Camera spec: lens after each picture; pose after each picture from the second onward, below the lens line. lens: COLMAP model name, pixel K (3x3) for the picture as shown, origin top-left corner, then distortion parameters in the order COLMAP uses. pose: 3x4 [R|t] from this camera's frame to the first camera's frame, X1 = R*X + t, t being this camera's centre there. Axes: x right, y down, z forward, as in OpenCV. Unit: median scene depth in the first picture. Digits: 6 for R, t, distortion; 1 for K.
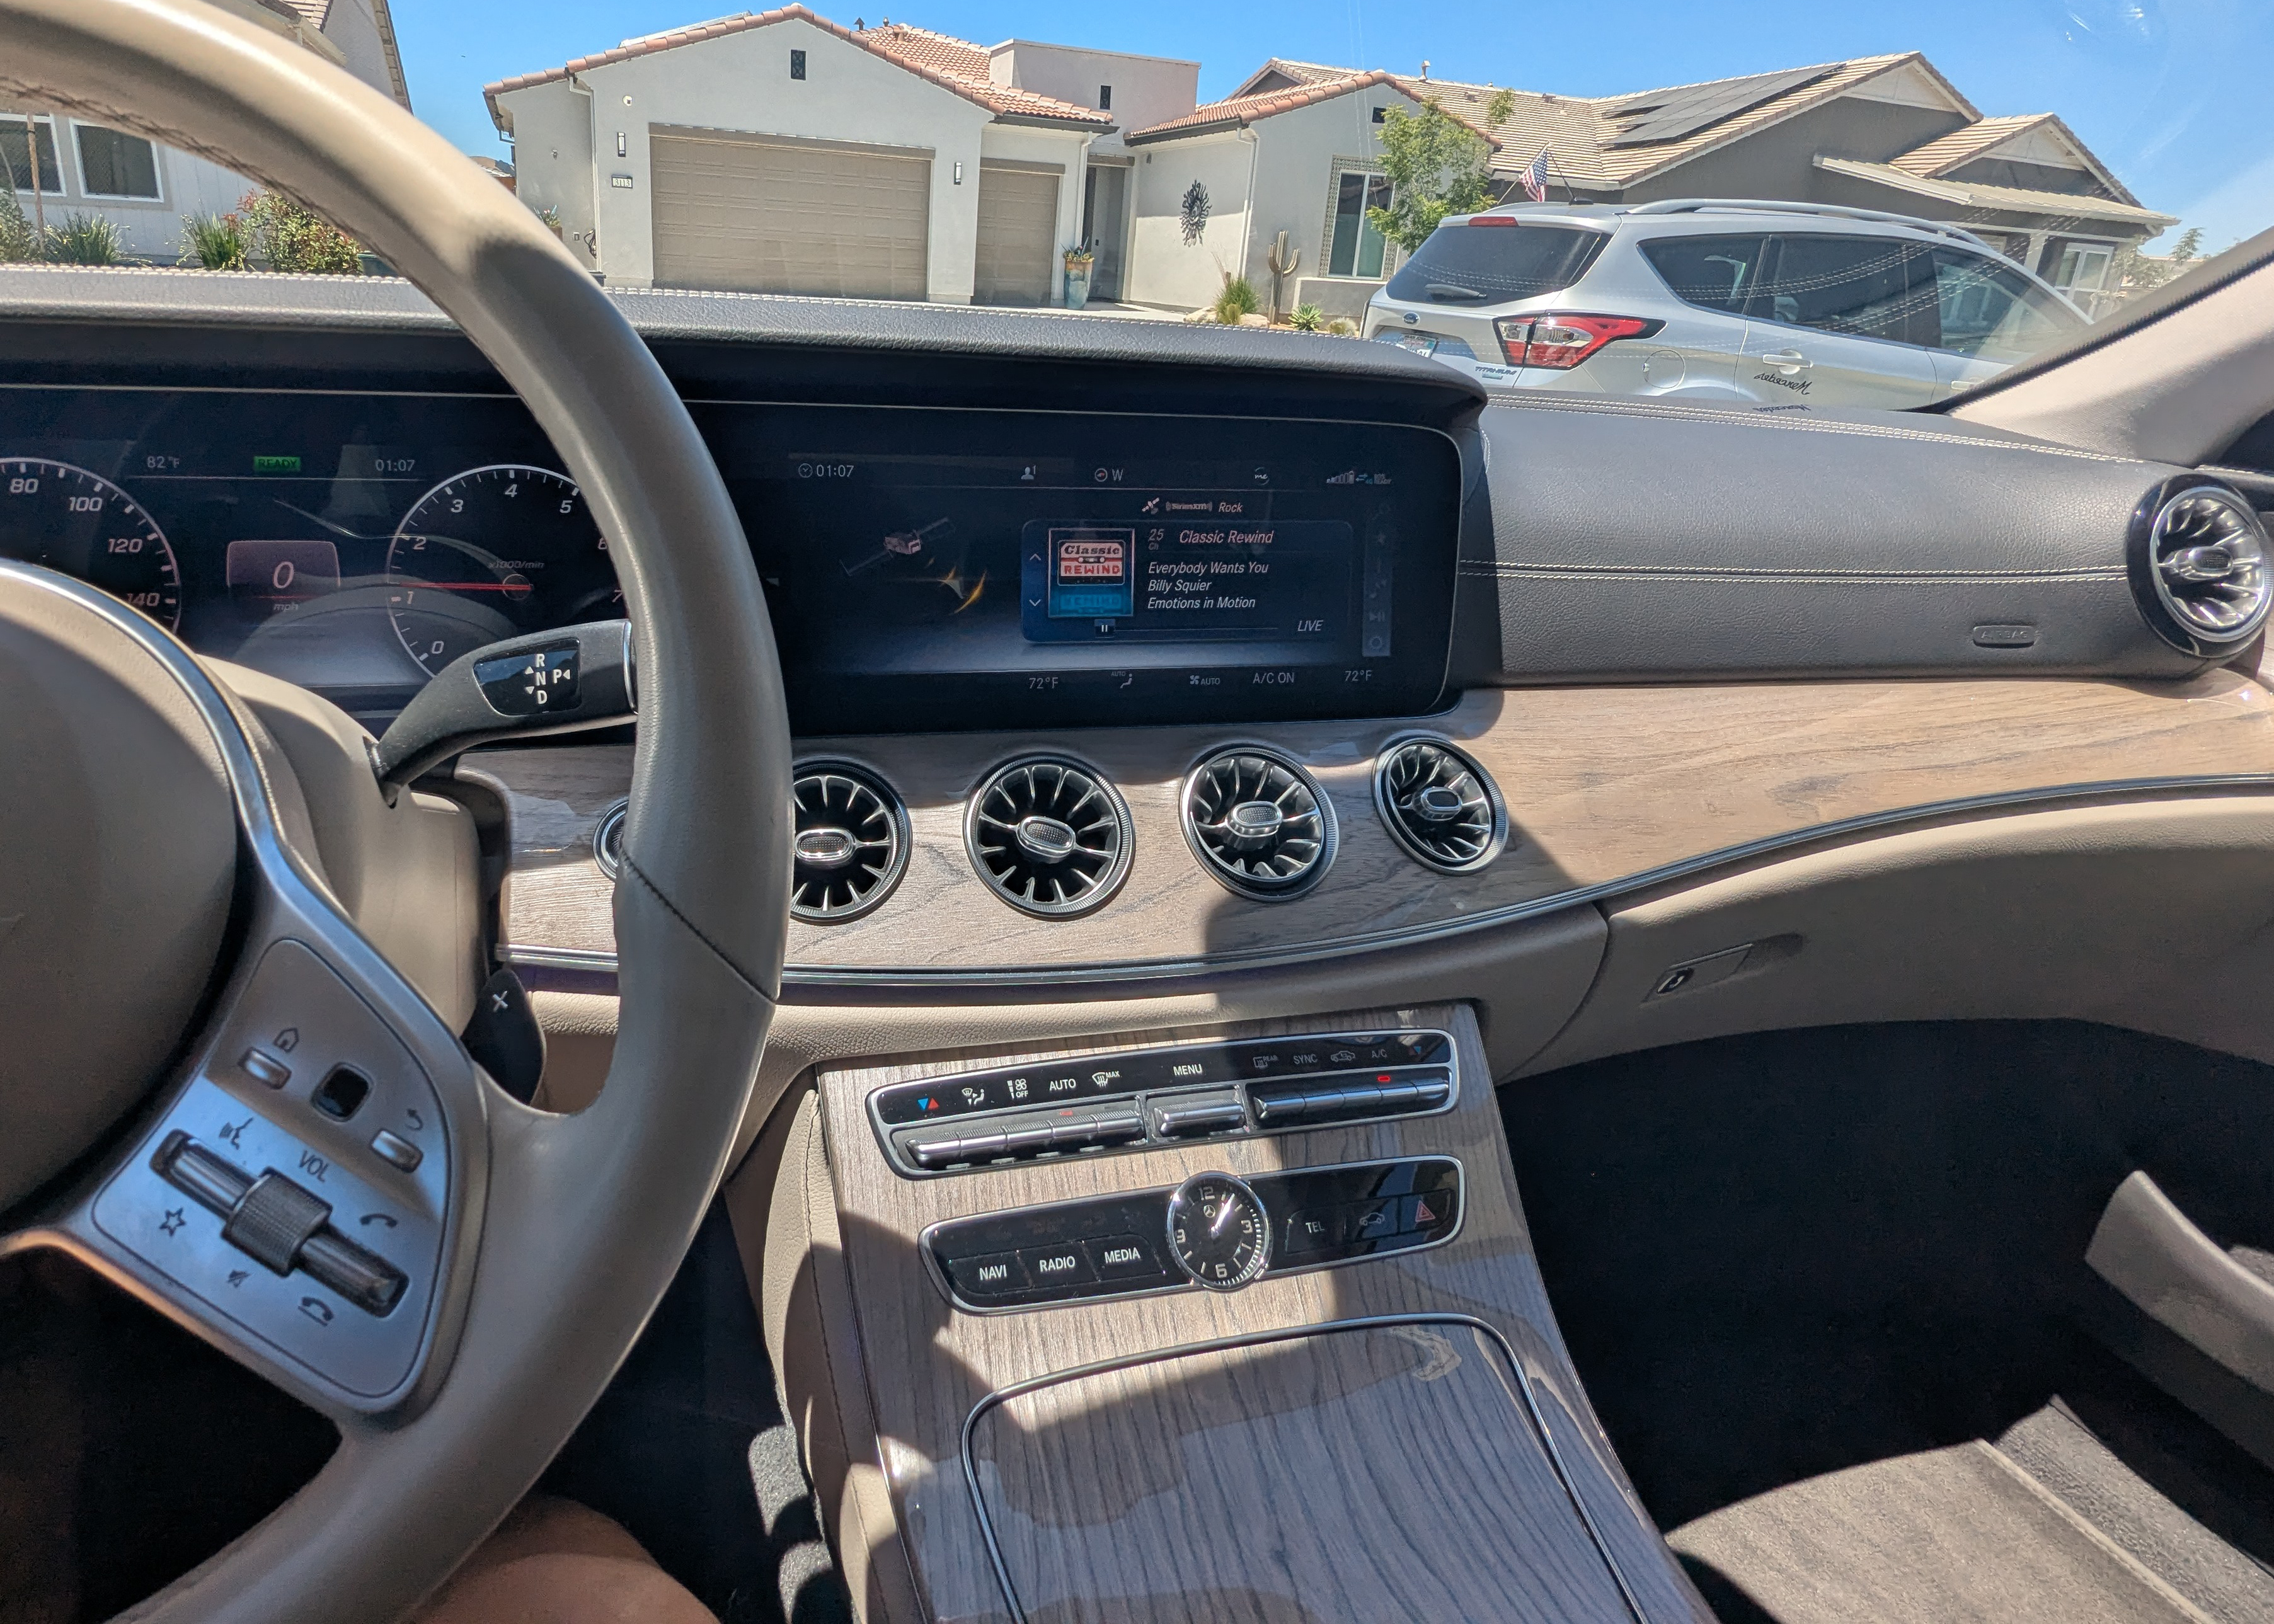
lens RADIAL K [[1141.0, 0, 1138.4], [0, 1141.0, 808.0], [0, 0, 1]] dist [-0.008470, 0.001005]
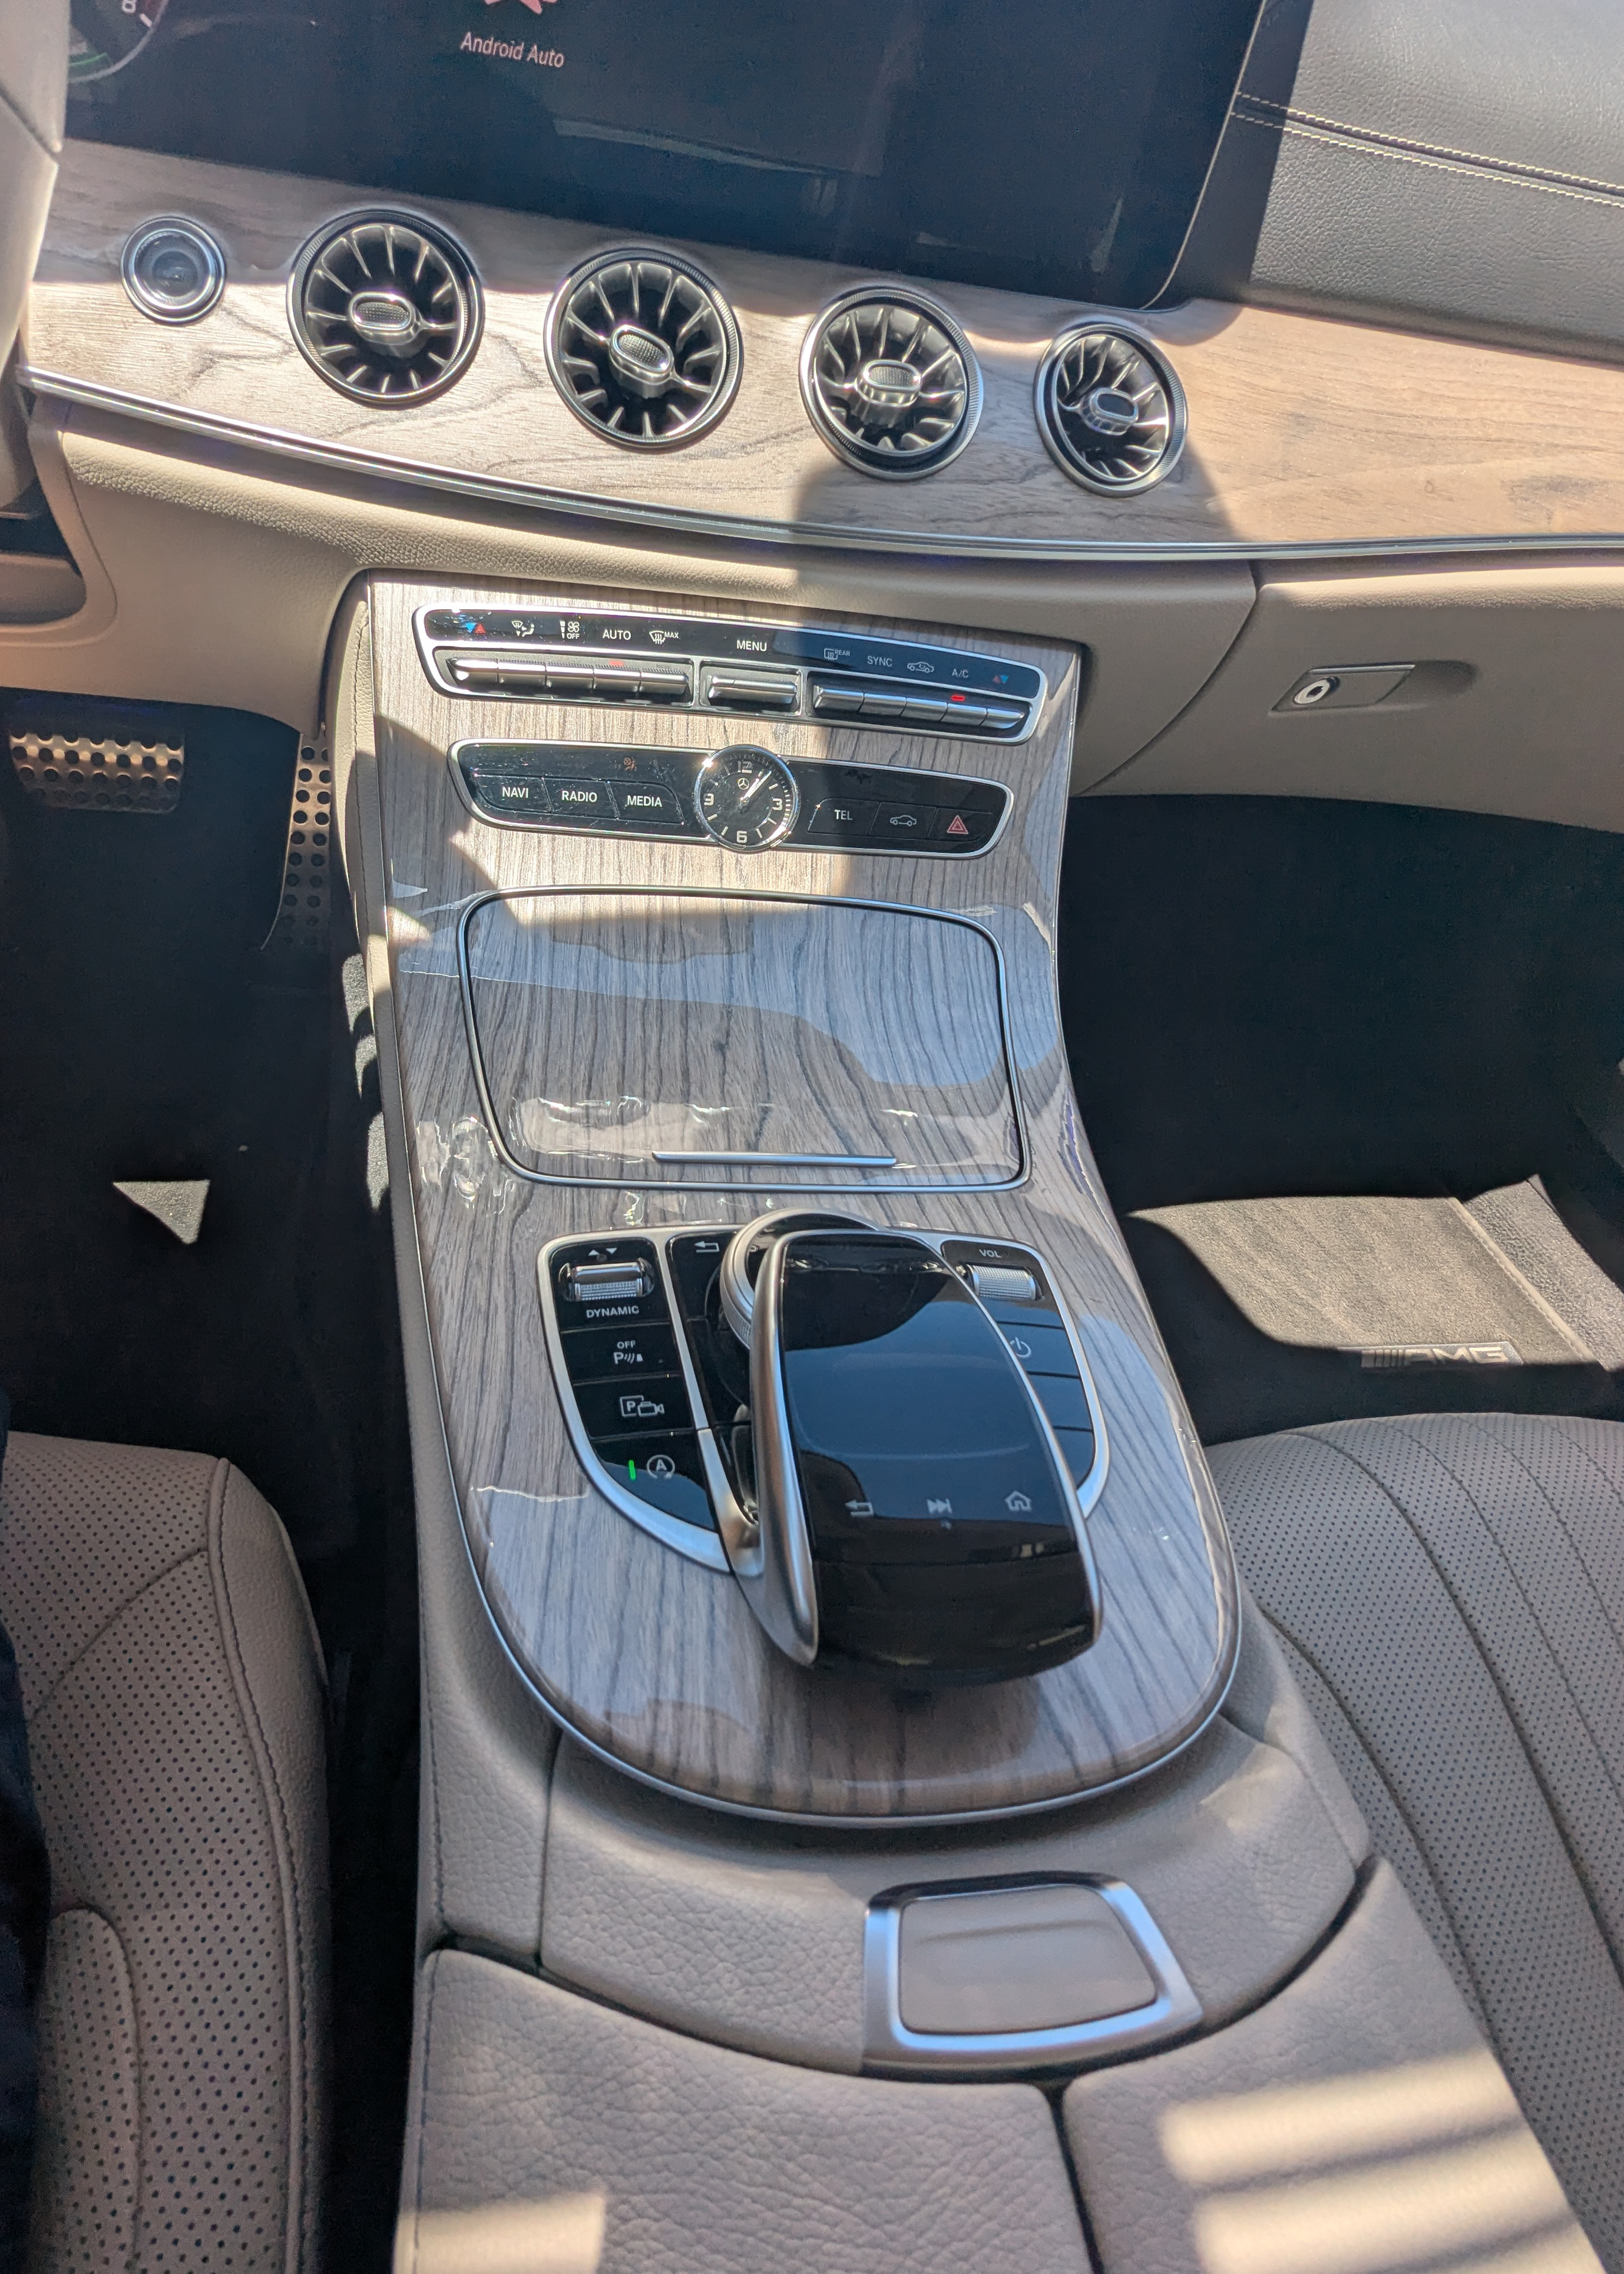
lens RADIAL K [[1037.6, 0, 815.5], [0, 1037.6, 1132.2], [0, 0, 1]] dist [-0.010514, 0.001666]
pose [[0.985063, 0.170751, -0.022263, 0.178153], [-0.143857, 0.887096, 0.438596, 0.196199], [0.094640, -0.428842, 0.898409, 0.050737]]
